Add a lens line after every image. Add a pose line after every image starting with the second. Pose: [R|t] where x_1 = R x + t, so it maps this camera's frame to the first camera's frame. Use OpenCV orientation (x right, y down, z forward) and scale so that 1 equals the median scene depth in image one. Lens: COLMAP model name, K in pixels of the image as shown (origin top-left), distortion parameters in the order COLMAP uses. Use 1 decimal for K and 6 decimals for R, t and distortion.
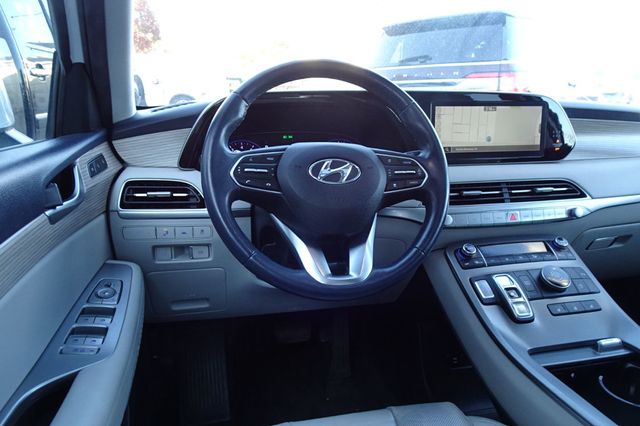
lens RADIAL K [[469.5, 0, 322.3], [0, 469.5, 213.0], [0, 0, 1]] dist [0.004484, 0.012501]
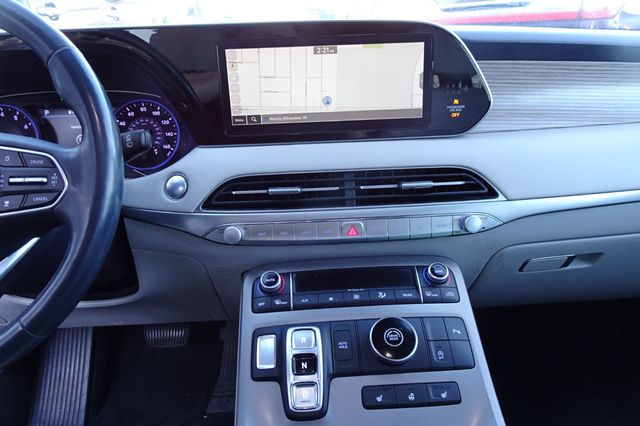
lens RADIAL K [[469.5, 0, 321.7], [0, 469.5, 214.6], [0, 0, 1]] dist [0.004484, 0.012501]
pose [[0.979156, 0.038354, -0.199453, 0.474554], [-0.010235, 0.990078, 0.140144, -0.095912], [0.202850, -0.135181, 0.969834, 0.381271]]
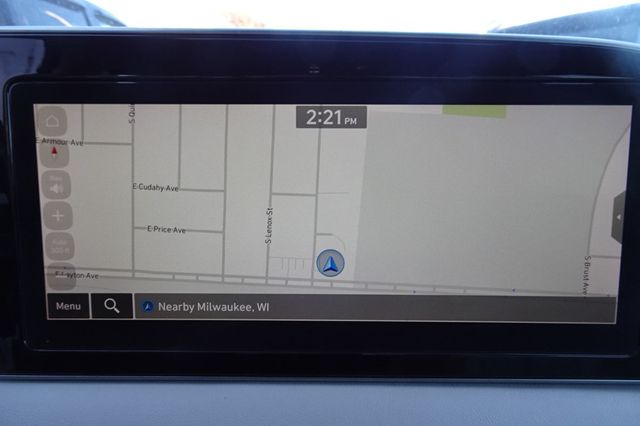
lens RADIAL K [[469.5, 0, 317.5], [0, 469.5, 213.0], [0, 0, 1]] dist [0.004484, 0.012501]
pose [[0.969817, 0.041118, -0.240342, 0.396473], [-0.056743, 0.996676, -0.058456, -0.166394], [0.237139, 0.070329, 0.968927, 0.795314]]
